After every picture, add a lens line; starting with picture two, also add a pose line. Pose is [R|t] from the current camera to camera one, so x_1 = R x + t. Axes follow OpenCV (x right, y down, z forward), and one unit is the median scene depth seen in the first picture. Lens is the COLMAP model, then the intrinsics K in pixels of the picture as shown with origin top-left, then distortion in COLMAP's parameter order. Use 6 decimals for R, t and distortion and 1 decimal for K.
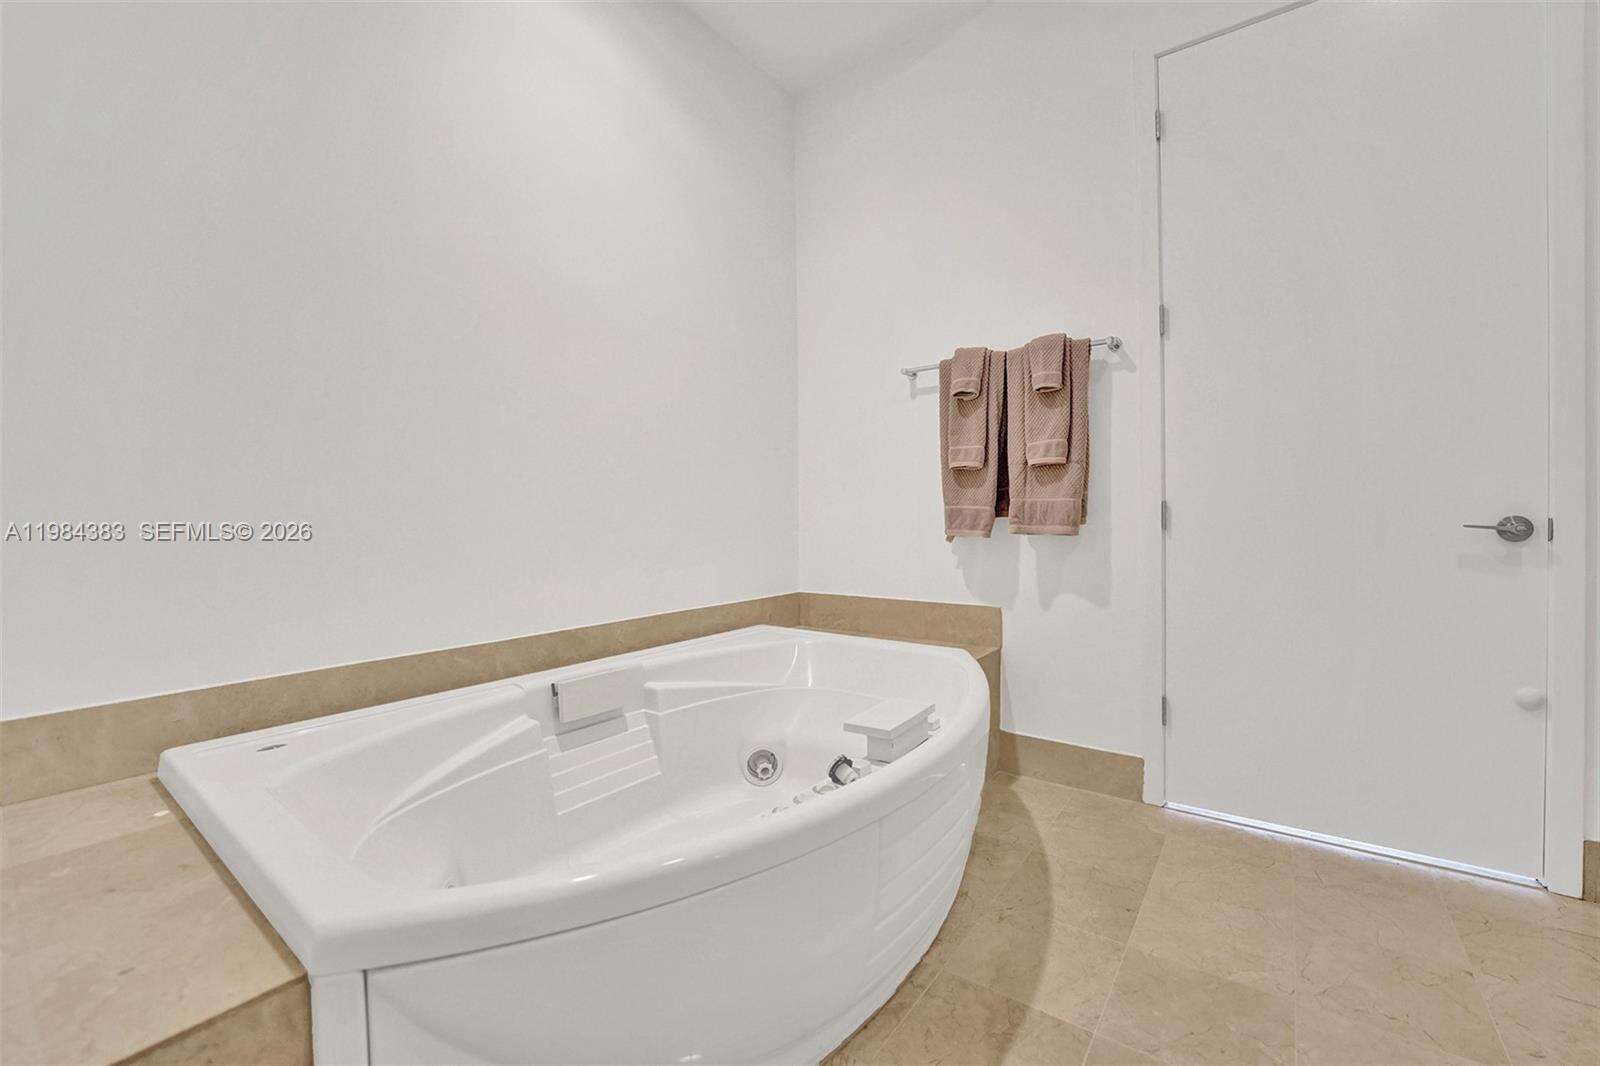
lens RADIAL K [[670.4, 0, 797.2], [0, 670.4, 527.5], [0, 0, 1]] dist [-0.001724, -0.000534]
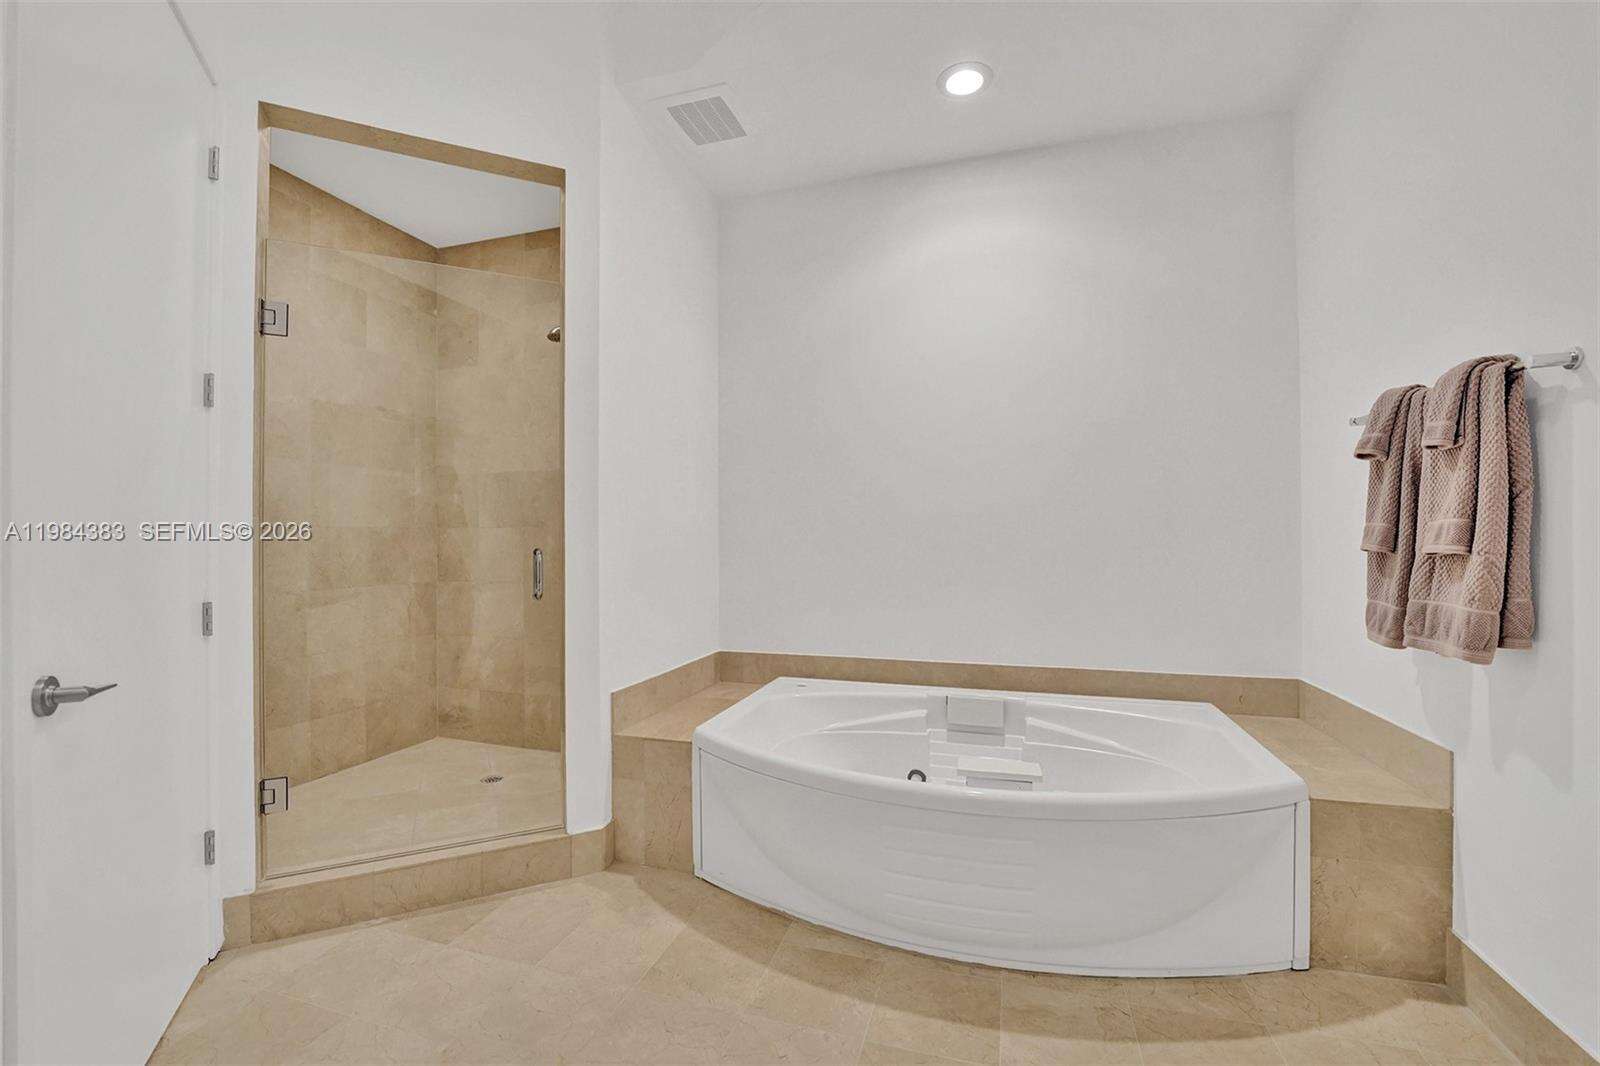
lens RADIAL K [[670.4, 0, 797.2], [0, 670.4, 527.5], [0, 0, 1]] dist [-0.001724, -0.000534]
pose [[0.322086, -0.011622, -0.946639, 0.822472], [-0.016053, 0.999714, -0.017735, -0.100060], [0.946574, 0.020909, 0.321807, 0.143365]]
